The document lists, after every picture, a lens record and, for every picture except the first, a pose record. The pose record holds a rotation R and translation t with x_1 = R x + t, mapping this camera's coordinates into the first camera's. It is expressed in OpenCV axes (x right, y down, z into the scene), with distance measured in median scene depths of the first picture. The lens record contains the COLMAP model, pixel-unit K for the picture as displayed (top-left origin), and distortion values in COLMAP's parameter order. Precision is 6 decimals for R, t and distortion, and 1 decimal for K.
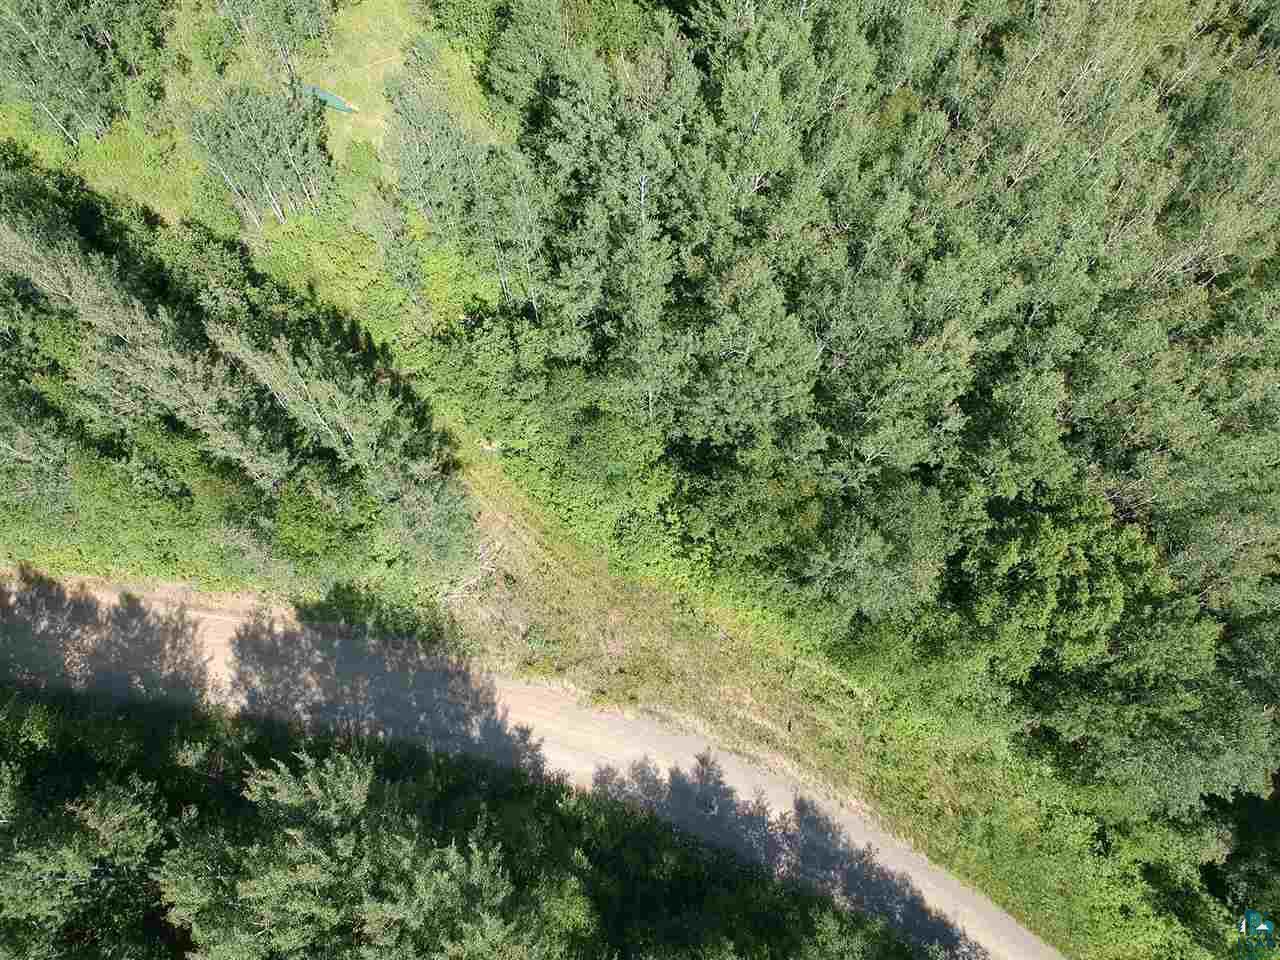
lens RADIAL K [[948.3, 0, 633.9], [0, 948.3, 451.9], [0, 0, 1]] dist [0.066909, -0.123200]
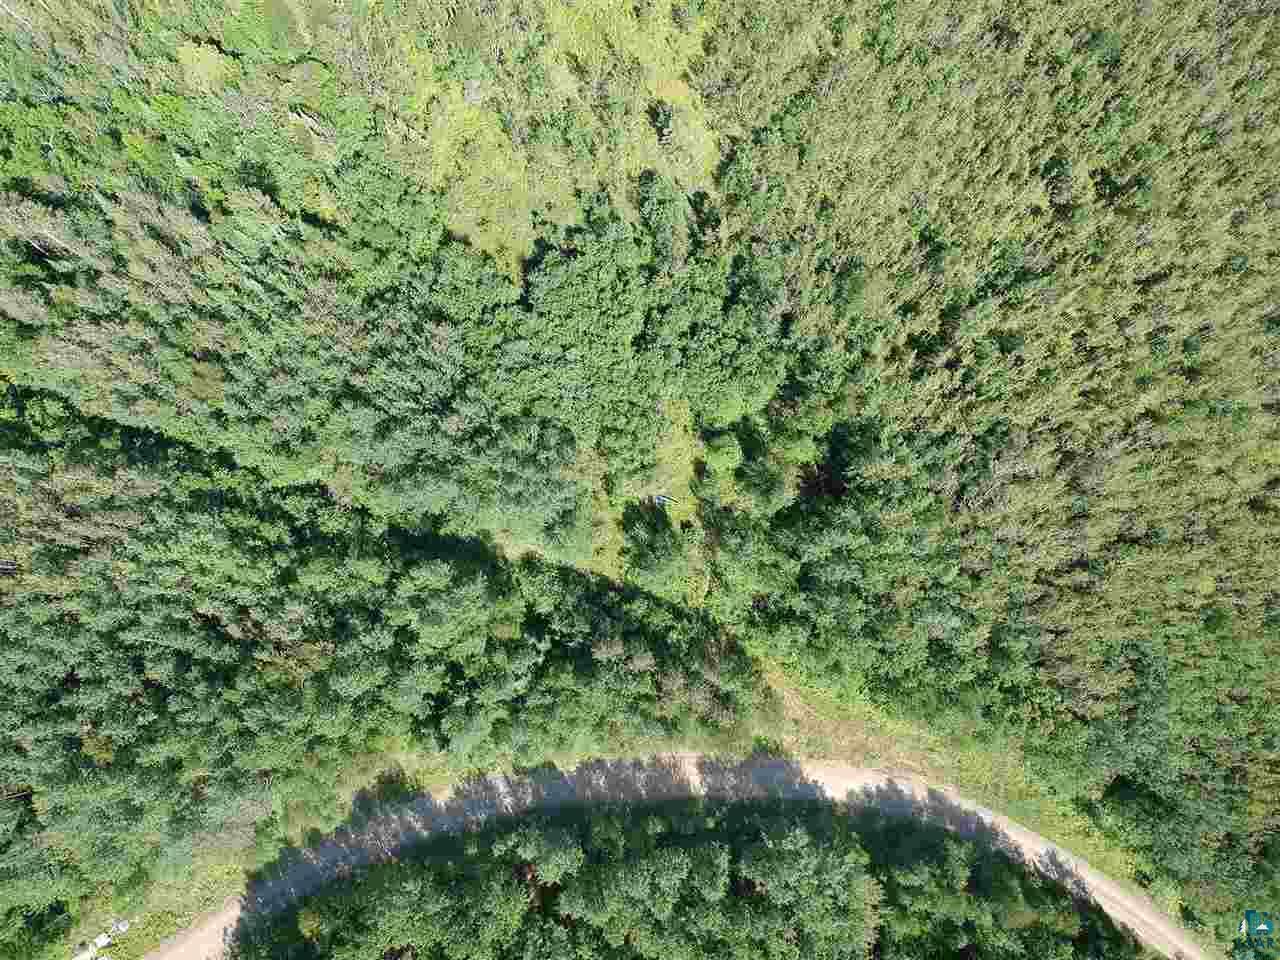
lens RADIAL K [[948.3, 0, 644.4], [0, 948.3, 476.0], [0, 0, 1]] dist [0.066909, -0.123200]
pose [[0.990373, -0.138120, 0.009131, -0.459586], [0.133549, 0.970778, 0.199388, -0.998688], [-0.036403, -0.196249, 0.979878, -1.202484]]
